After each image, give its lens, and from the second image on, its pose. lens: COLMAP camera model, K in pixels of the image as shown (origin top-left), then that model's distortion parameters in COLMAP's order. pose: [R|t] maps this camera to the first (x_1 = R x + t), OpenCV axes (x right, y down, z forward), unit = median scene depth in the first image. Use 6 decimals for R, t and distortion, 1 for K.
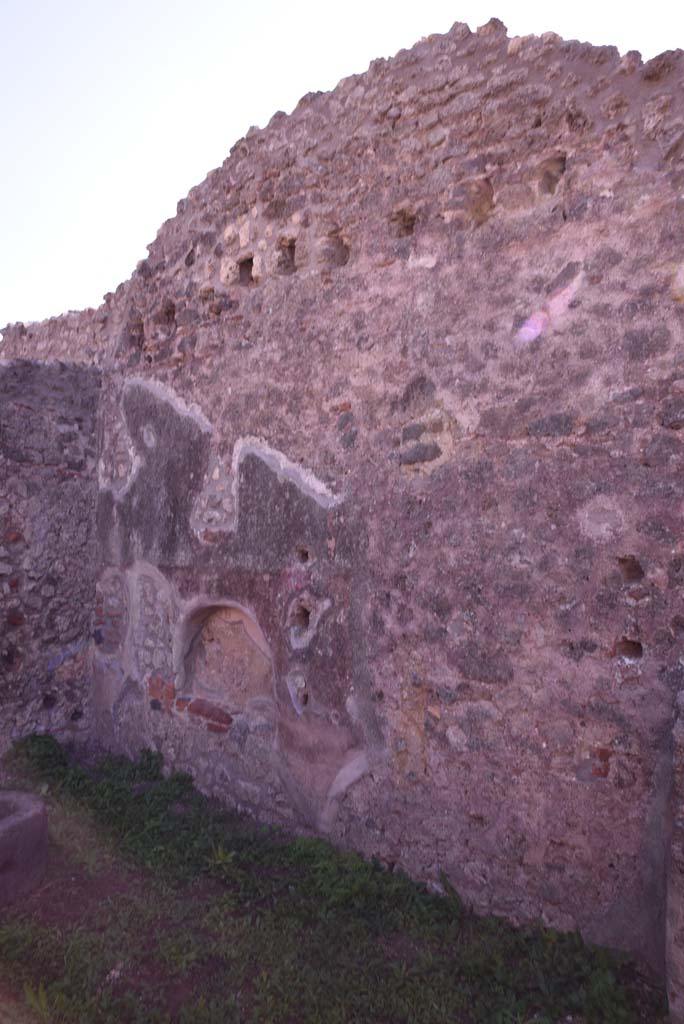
lens RADIAL K [[698.3, 0, 345.1], [0, 698.3, 521.3], [0, 0, 1]] dist [-0.132761, 0.093350]
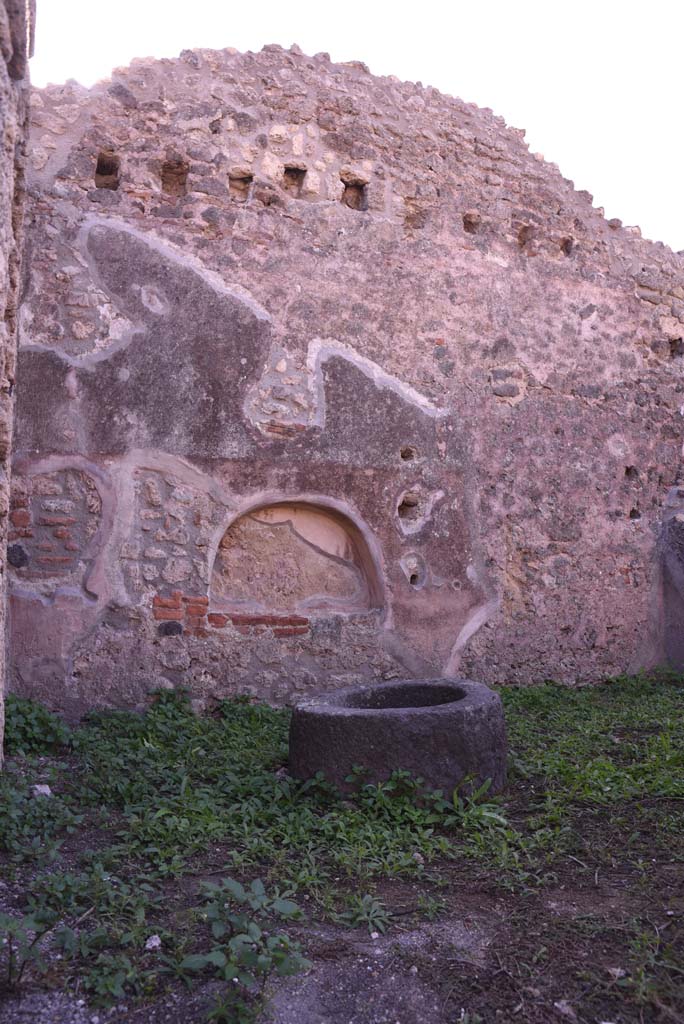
lens RADIAL K [[698.3, 0, 342.6], [0, 698.3, 520.0], [0, 0, 1]] dist [-0.132761, 0.093350]
pose [[0.470528, 0.068662, 0.879709, -1.171348], [-0.023661, 0.997591, -0.065208, 0.245709], [-0.882068, 0.009867, 0.471019, 0.575925]]
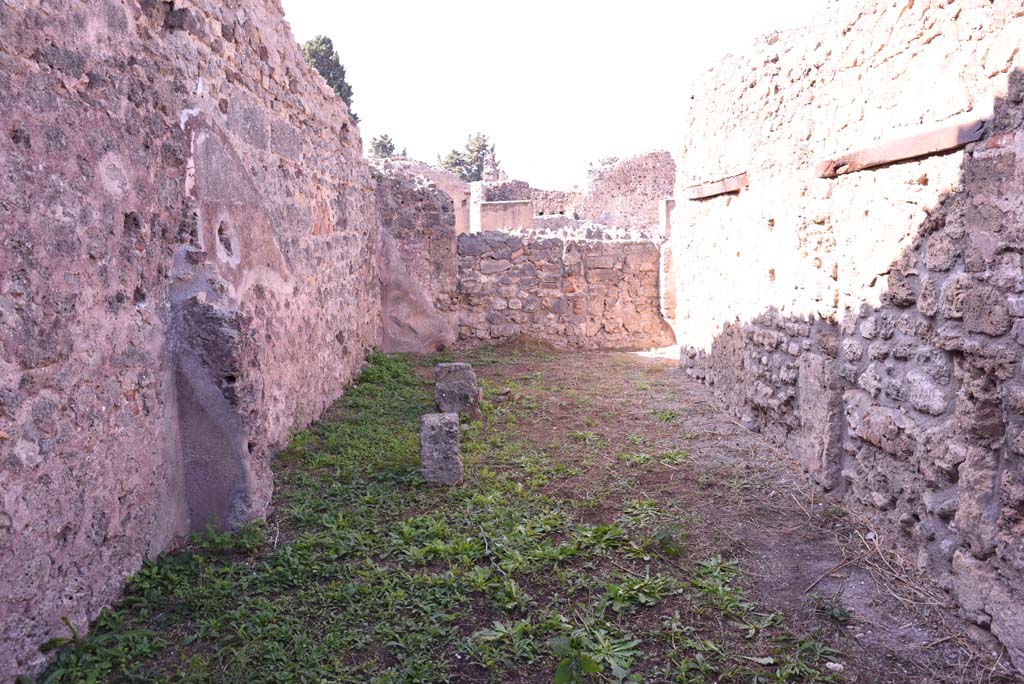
lens RADIAL K [[698.3, 0, 503.9], [0, 698.3, 345.9], [0, 0, 1]] dist [-0.132761, 0.093350]
pose [[-0.666839, -0.106436, 0.737562, -0.589459], [-0.029343, 0.992730, 0.116730, 0.085737], [-0.744624, 0.056198, -0.665114, 0.916422]]
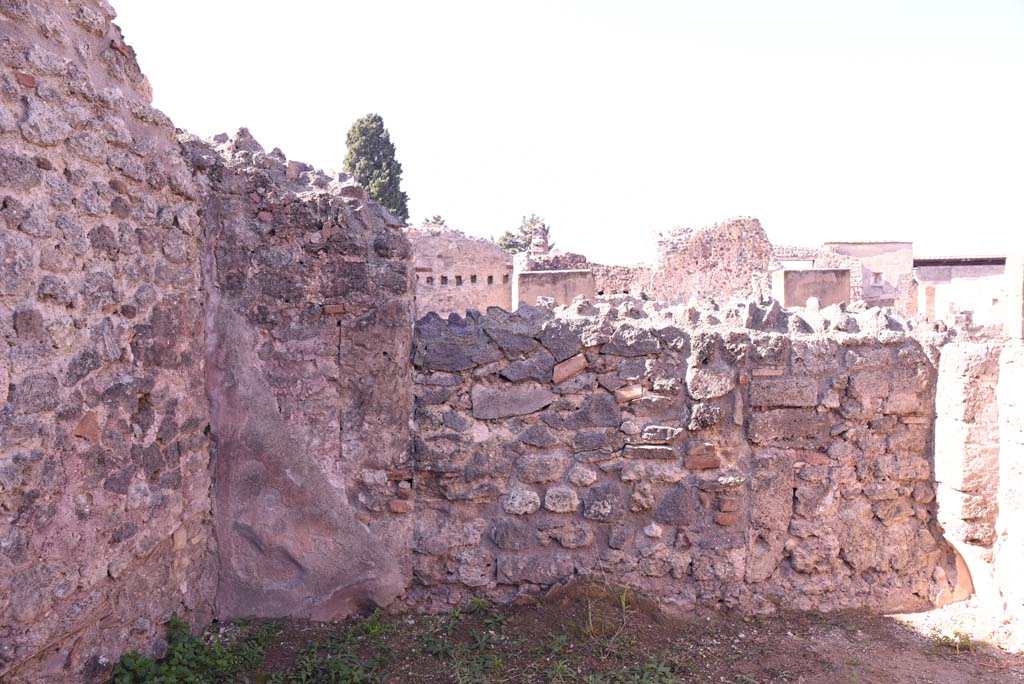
lens RADIAL K [[698.3, 0, 507.8], [0, 698.3, 346.8], [0, 0, 1]] dist [-0.132761, 0.093350]
pose [[-0.611242, -0.026877, 0.790987, 0.380870], [-0.041253, 0.999147, 0.002072, 0.030094], [-0.790368, -0.031364, -0.611829, 0.012275]]
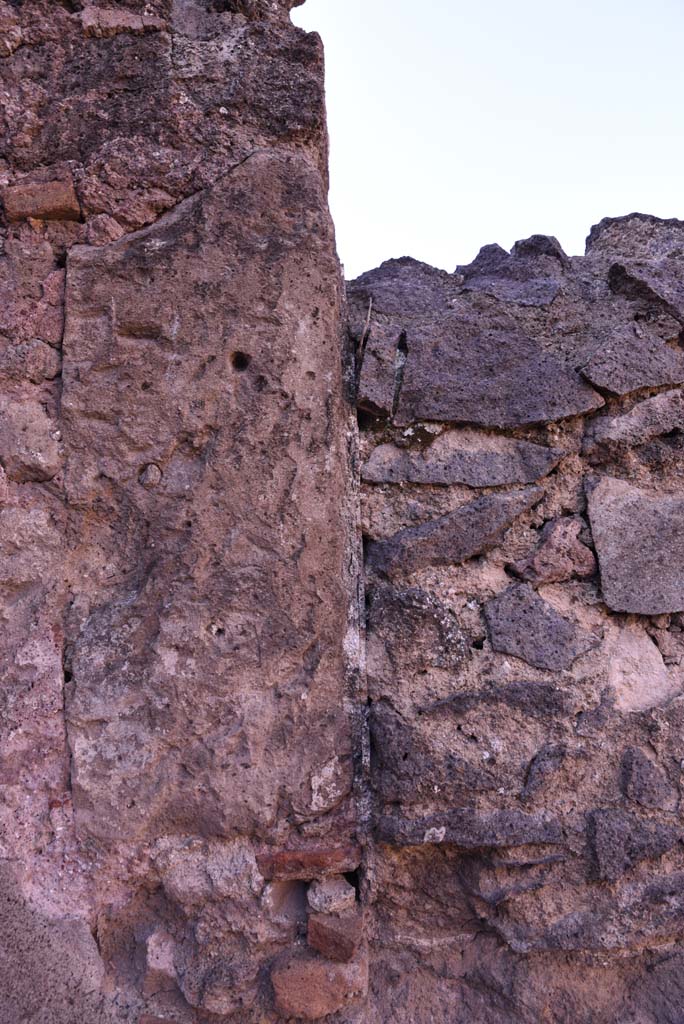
lens RADIAL K [[698.3, 0, 342.8], [0, 698.3, 506.4], [0, 0, 1]] dist [-0.132761, 0.093350]
pose [[-0.590212, 0.048580, 0.805785, 0.926750], [-0.009779, 0.997684, -0.067312, 0.099330], [-0.807189, -0.047608, -0.588370, -0.275672]]
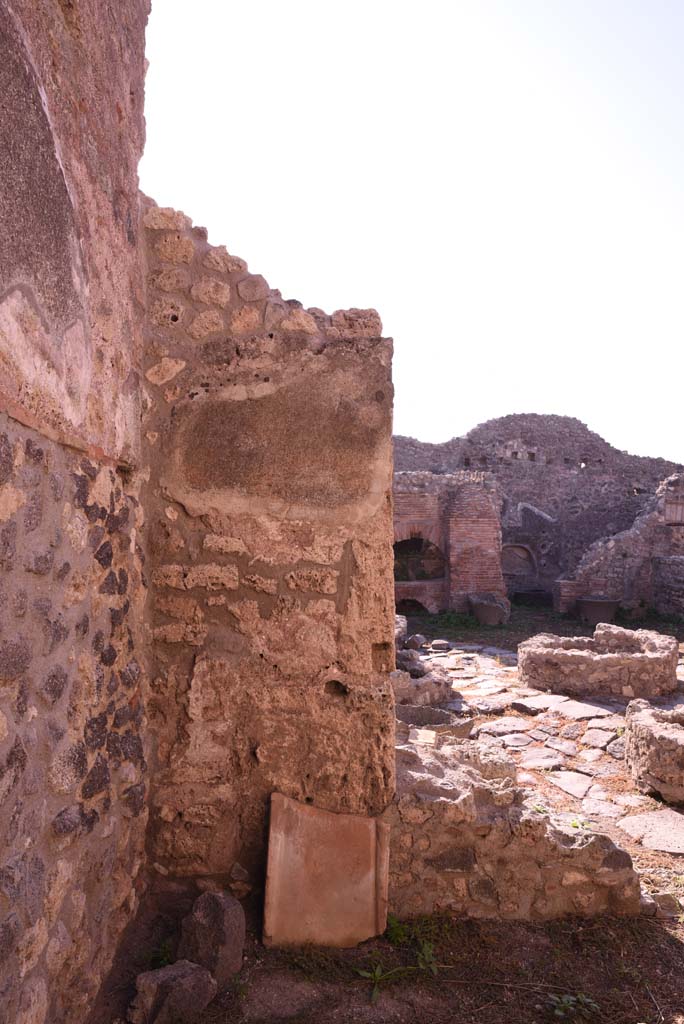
lens RADIAL K [[698.3, 0, 338.3], [0, 698.3, 517.0], [0, 0, 1]] dist [-0.132761, 0.093350]
pose [[0.698196, 0.000431, 0.715906, -4.241768], [-0.036311, 0.998734, 0.034811, -0.157929], [-0.714985, -0.050301, 0.697328, -1.140365]]
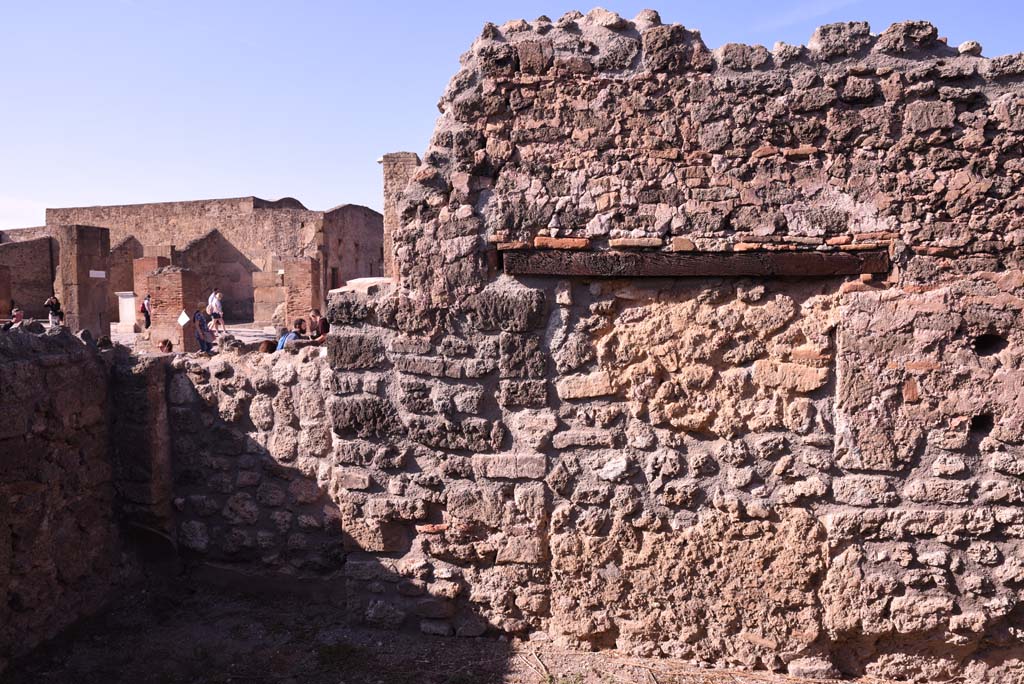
lens RADIAL K [[698.3, 0, 504.4], [0, 698.3, 342.1], [0, 0, 1]] dist [-0.132761, 0.093350]
pose [[-0.856832, 0.033243, -0.514524, 0.714504], [0.029945, 0.999443, 0.014706, -0.012348], [0.514726, -0.002807, -0.857350, 0.160632]]
